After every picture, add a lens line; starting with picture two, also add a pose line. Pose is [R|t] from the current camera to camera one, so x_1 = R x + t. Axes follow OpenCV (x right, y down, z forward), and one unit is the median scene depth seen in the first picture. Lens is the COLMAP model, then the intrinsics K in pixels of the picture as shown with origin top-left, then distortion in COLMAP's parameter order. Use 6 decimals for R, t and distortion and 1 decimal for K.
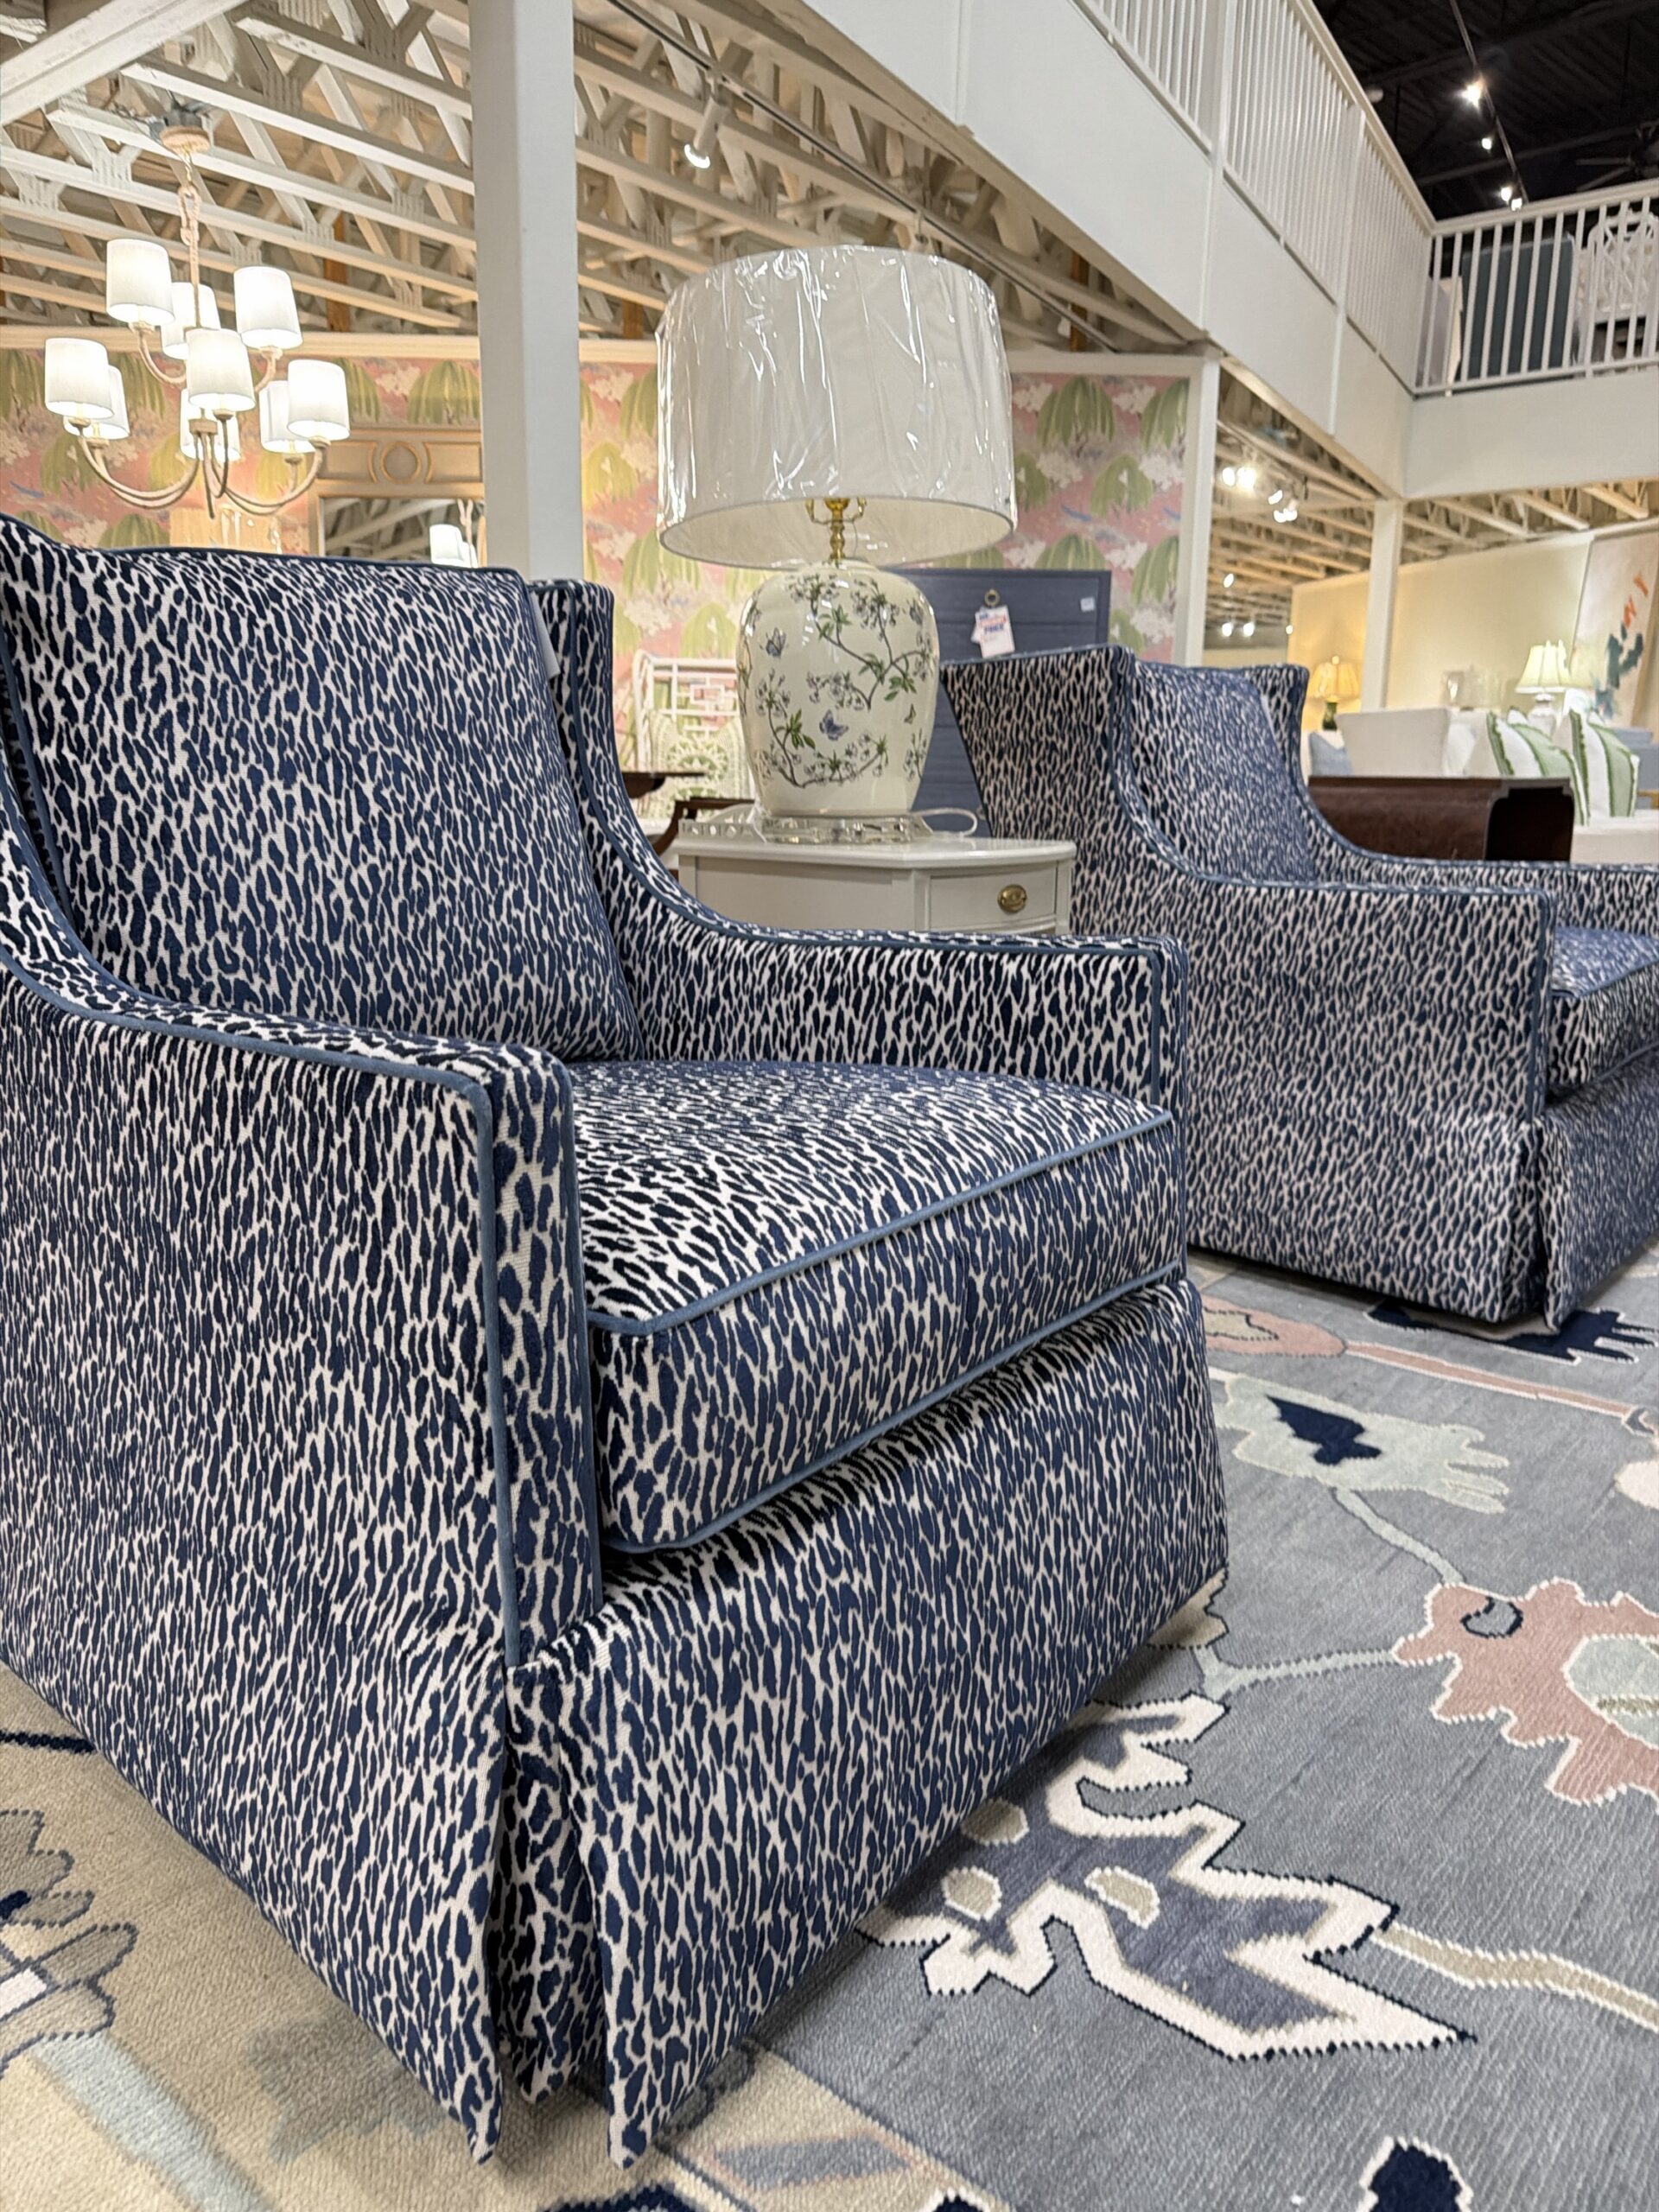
lens RADIAL K [[1597.1, 0, 817.6], [0, 1597.1, 1094.4], [0, 0, 1]] dist [0.158600, -0.351639]
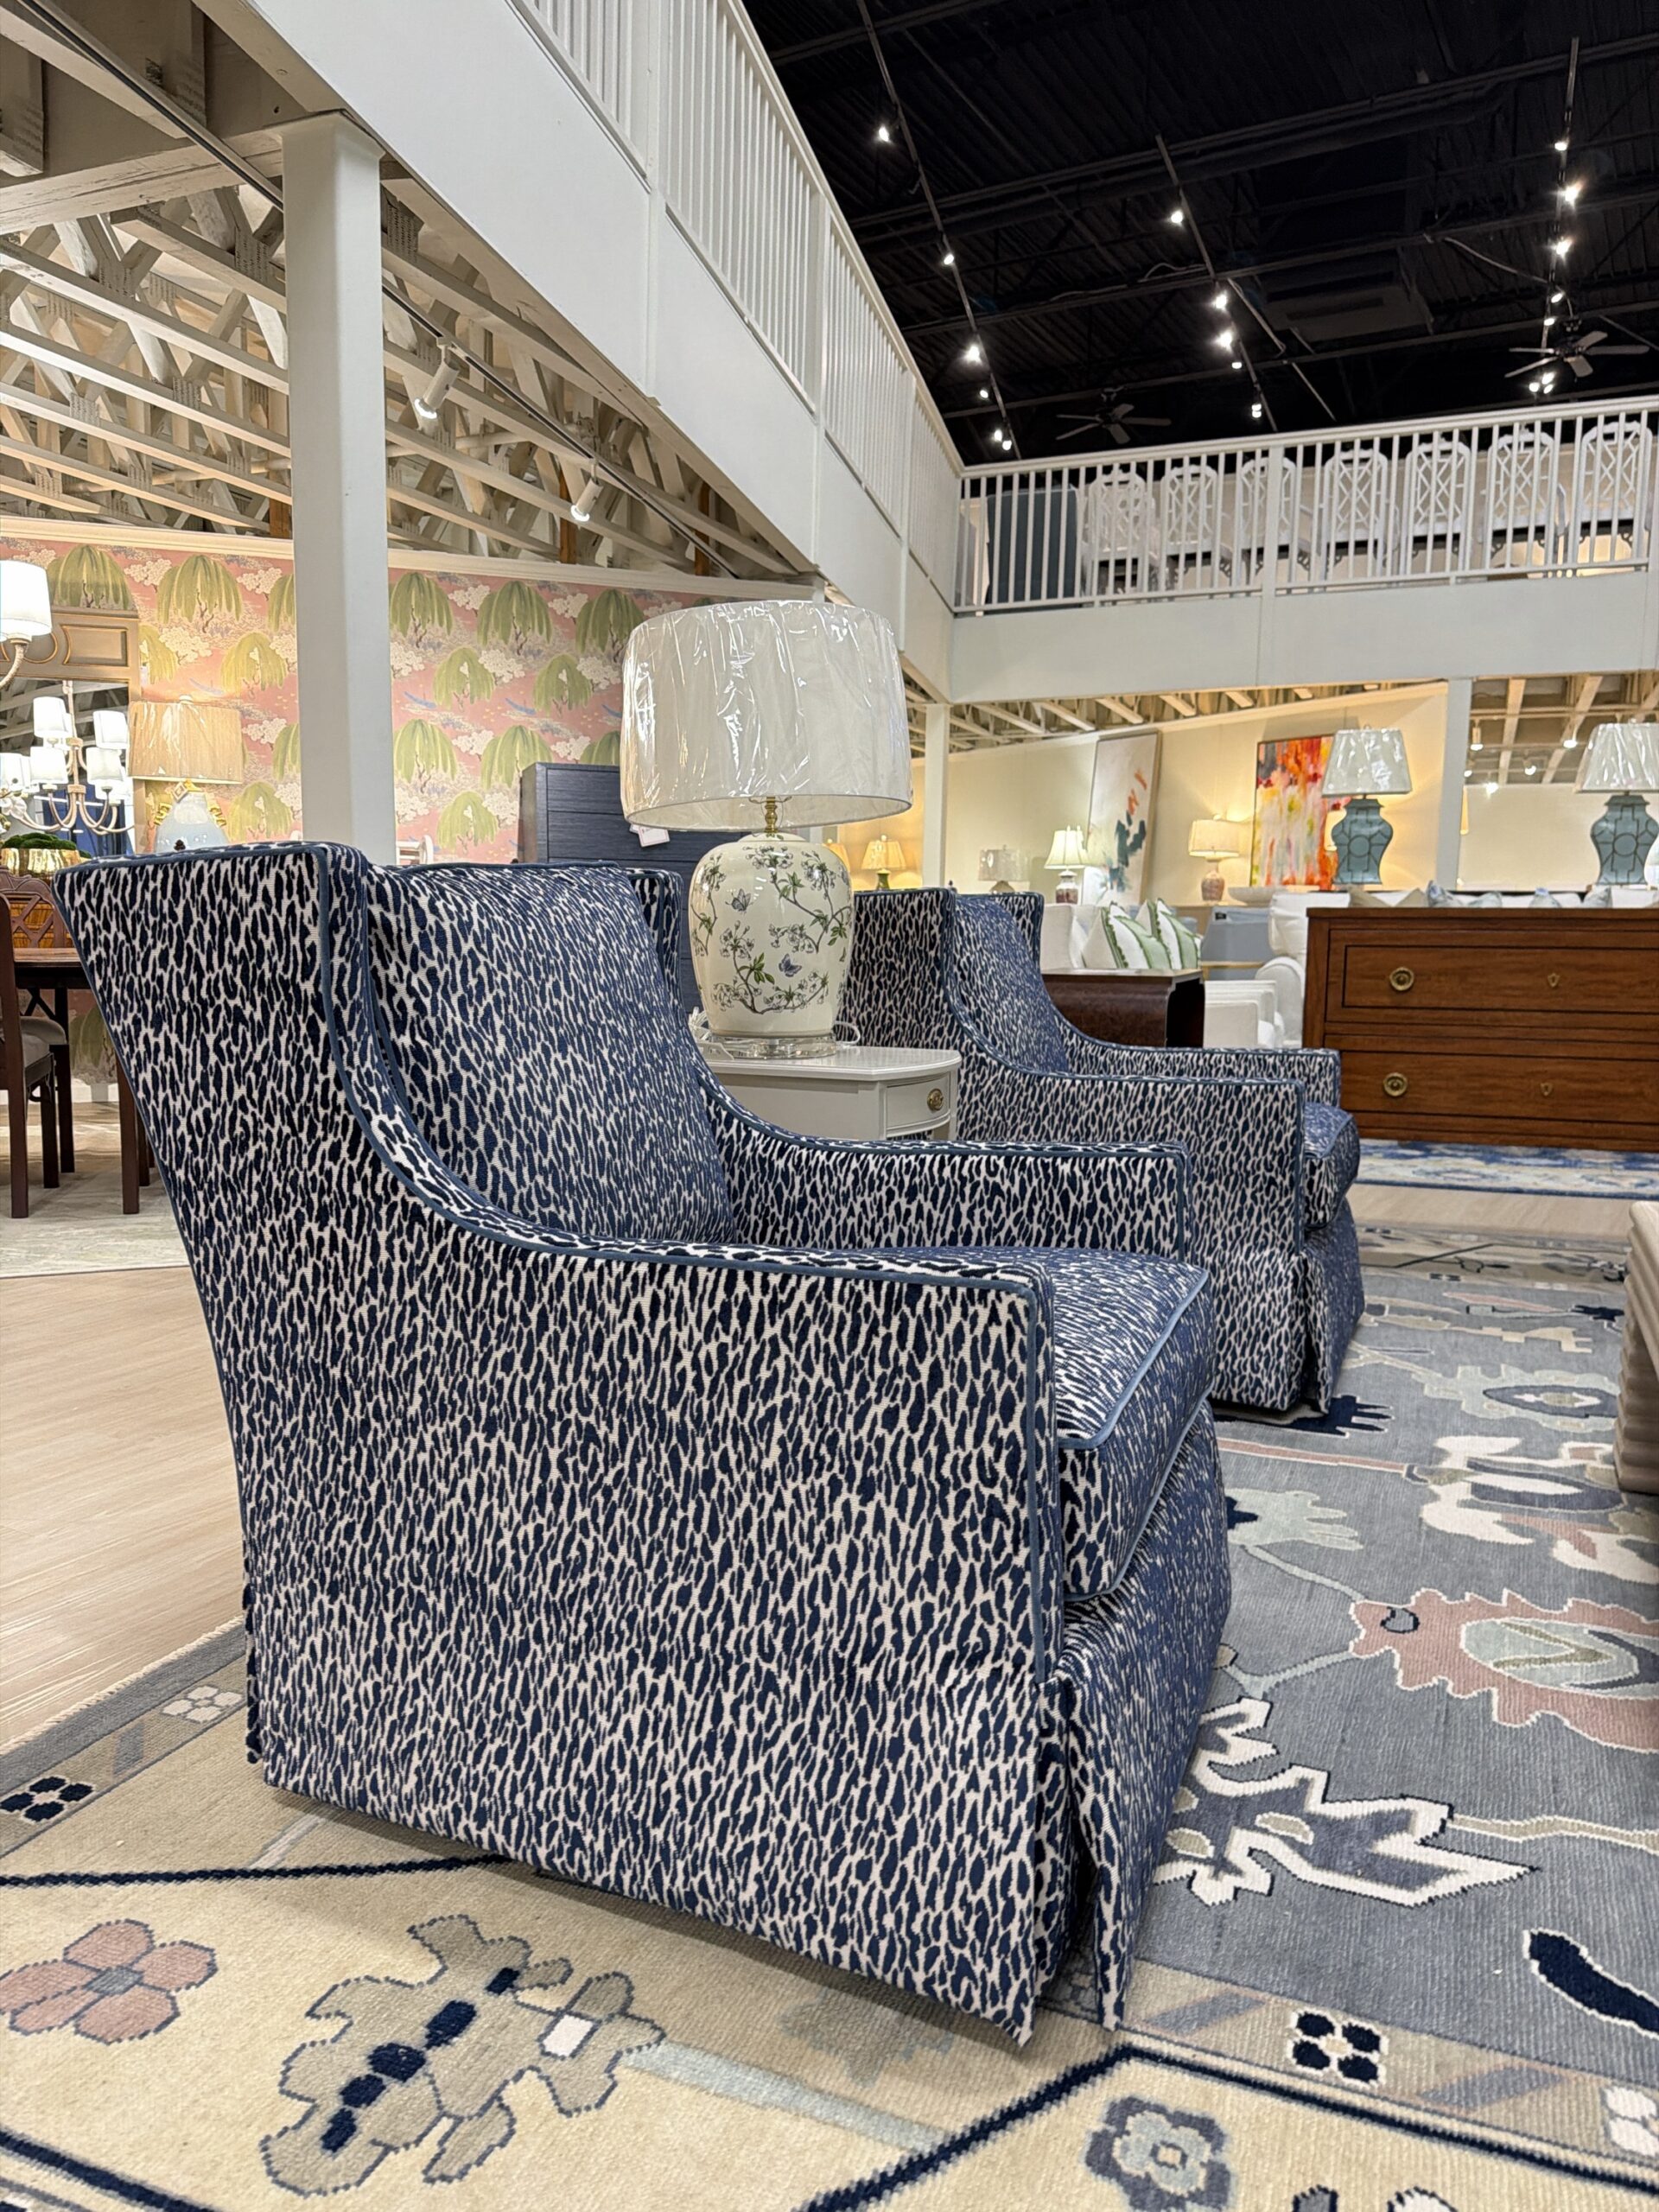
lens RADIAL K [[1597.1, 0, 817.6], [0, 1597.1, 1094.4], [0, 0, 1]] dist [0.158600, -0.351639]
pose [[0.957573, -0.033827, 0.286199, -0.524179], [0.059537, 0.994885, -0.081608, -0.048252], [-0.281975, 0.095185, 0.954688, -0.270063]]
